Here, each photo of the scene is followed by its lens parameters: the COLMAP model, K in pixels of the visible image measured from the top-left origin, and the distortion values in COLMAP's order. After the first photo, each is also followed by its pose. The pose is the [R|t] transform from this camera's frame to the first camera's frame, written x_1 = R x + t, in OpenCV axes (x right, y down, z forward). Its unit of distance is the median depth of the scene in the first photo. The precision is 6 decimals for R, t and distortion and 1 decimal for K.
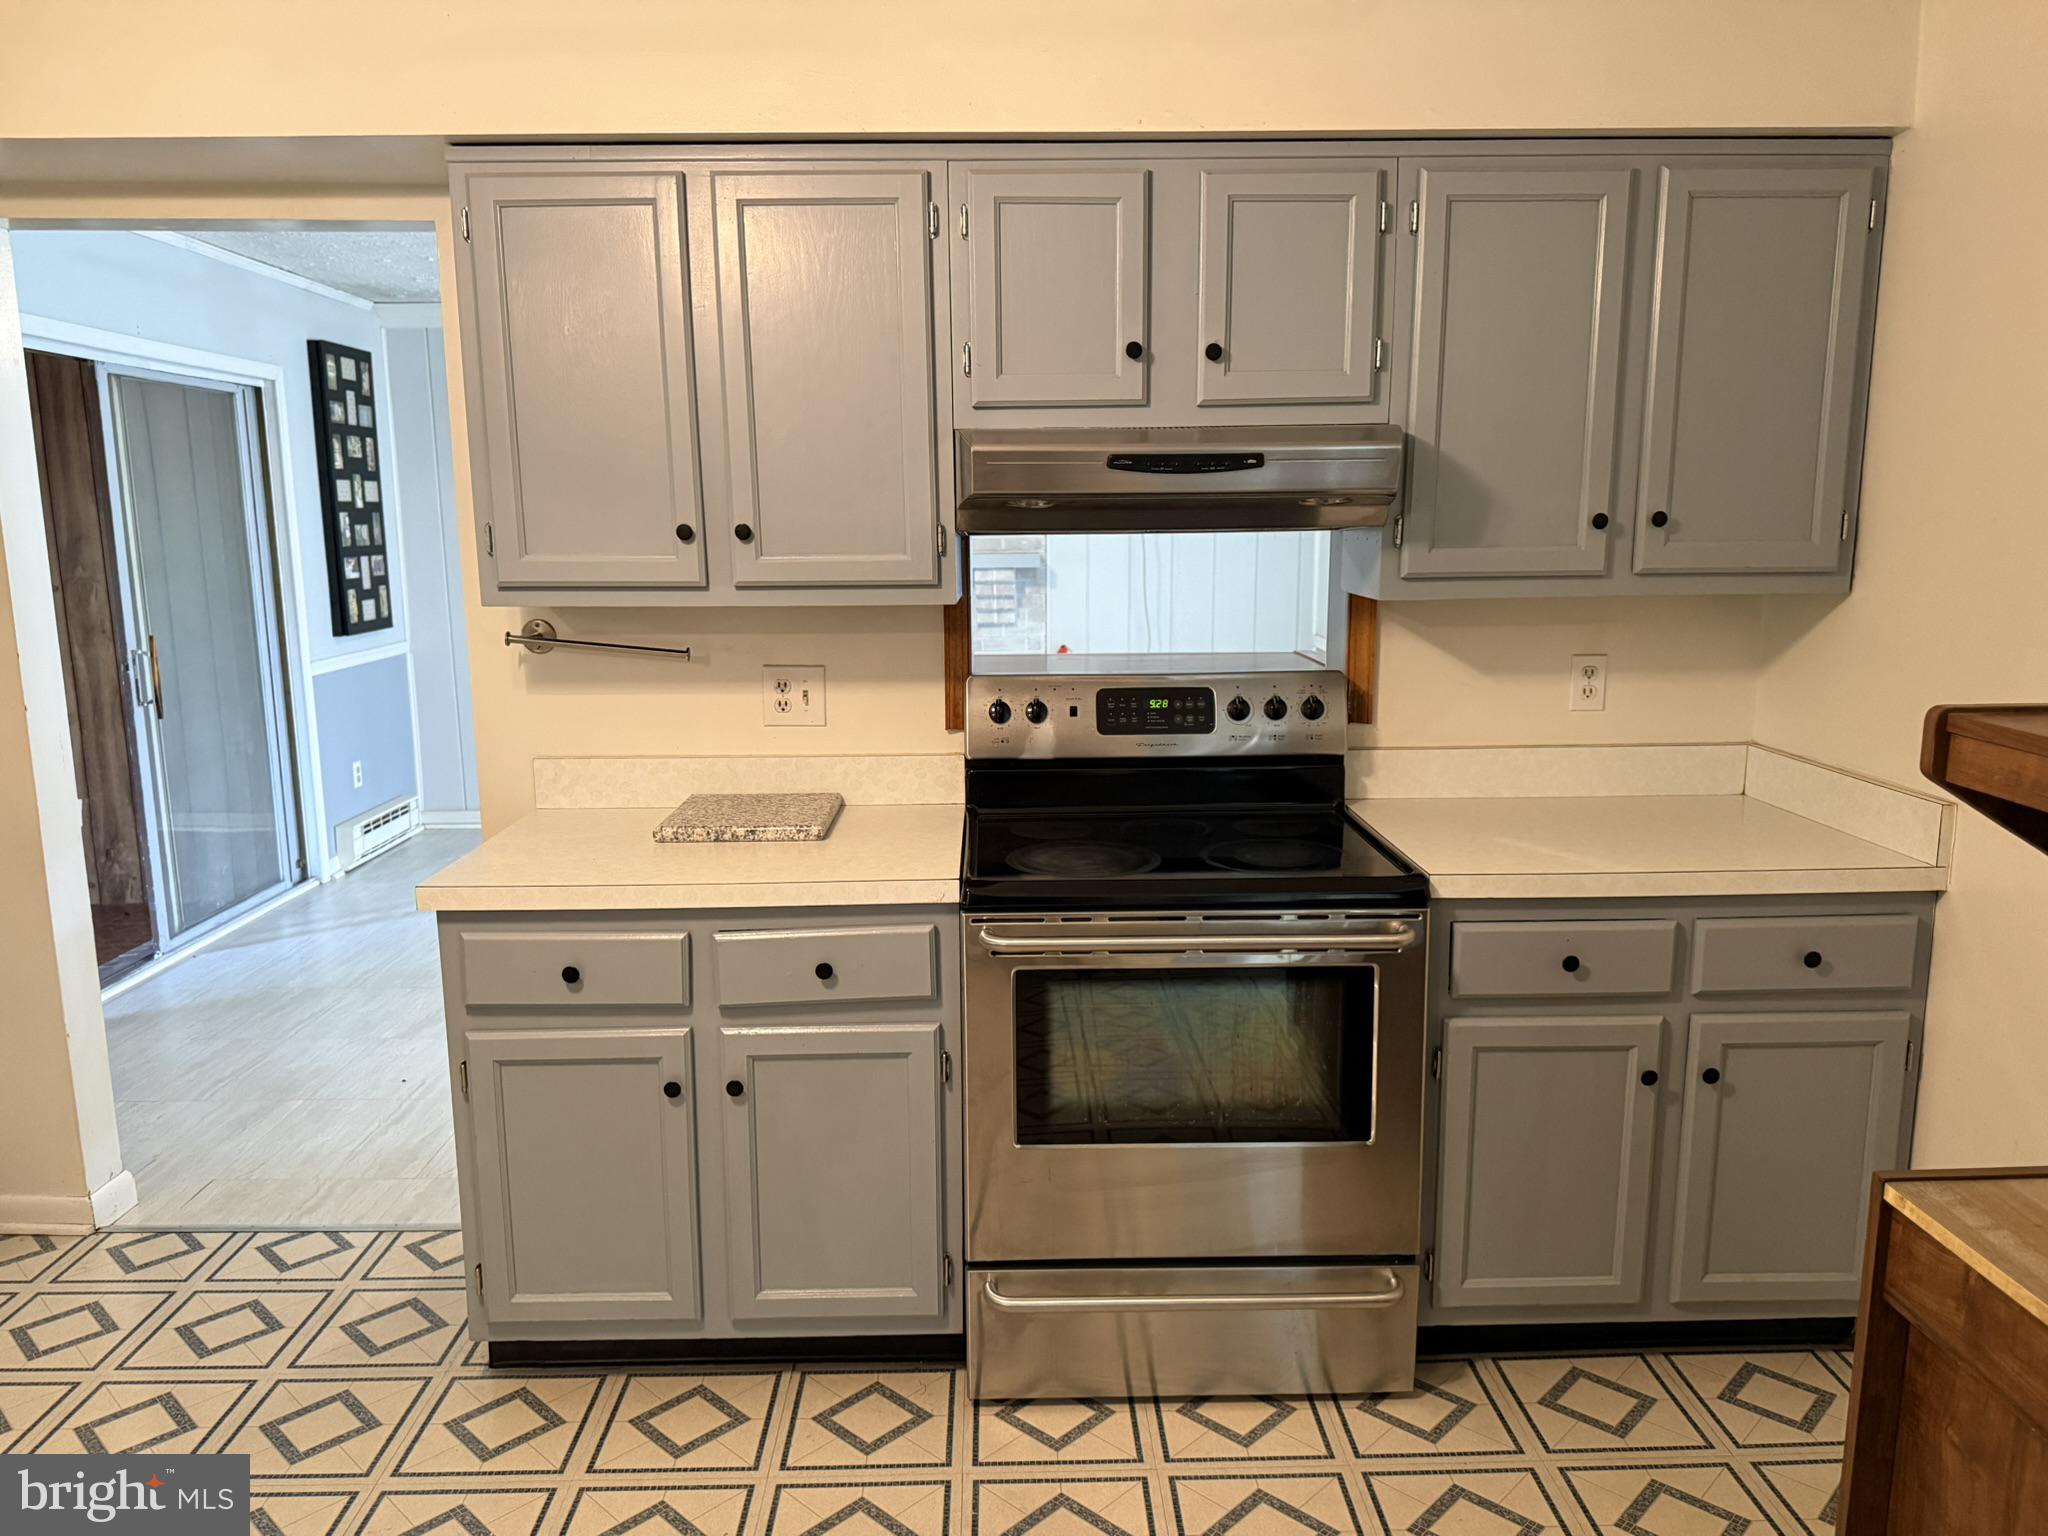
lens RADIAL K [[1447.8, 0, 1024.0], [0, 1447.8, 768.0], [0, 0, 1]] dist [0.155493, -0.212536]
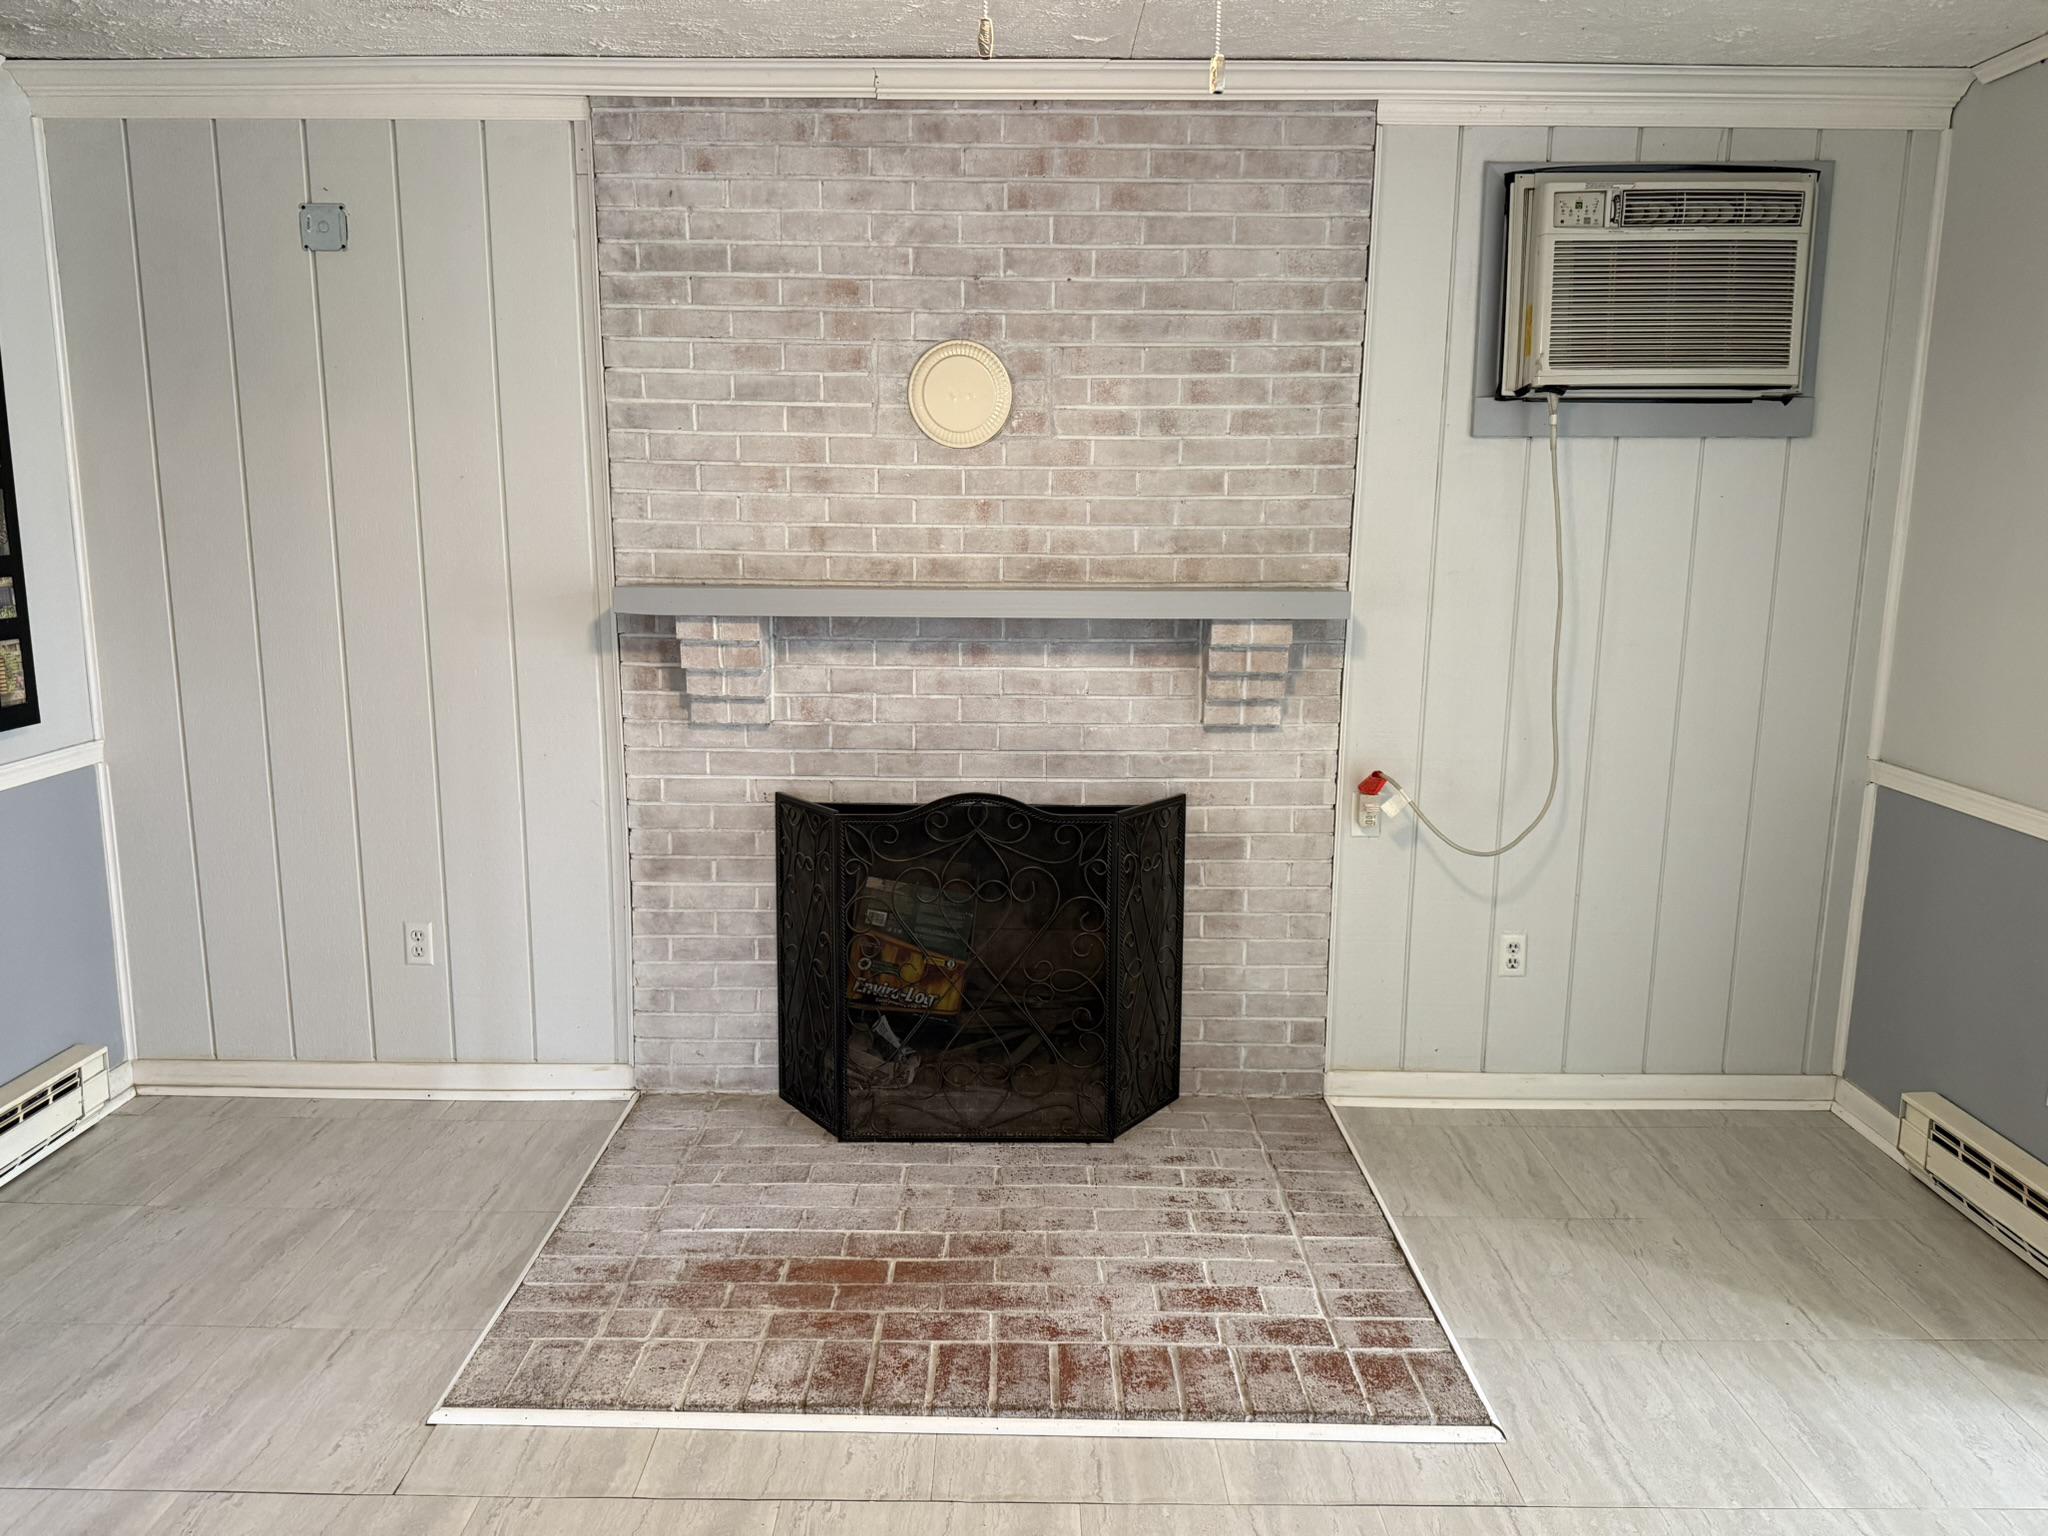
lens RADIAL K [[1447.8, 0, 1024.0], [0, 1447.8, 768.0], [0, 0, 1]] dist [0.155493, -0.212536]
pose [[0.999656, 0.020084, -0.016860, -0.094046], [-0.020051, 0.999797, 0.002117, -0.091754], [0.016899, -0.001778, 0.999856, 0.533275]]
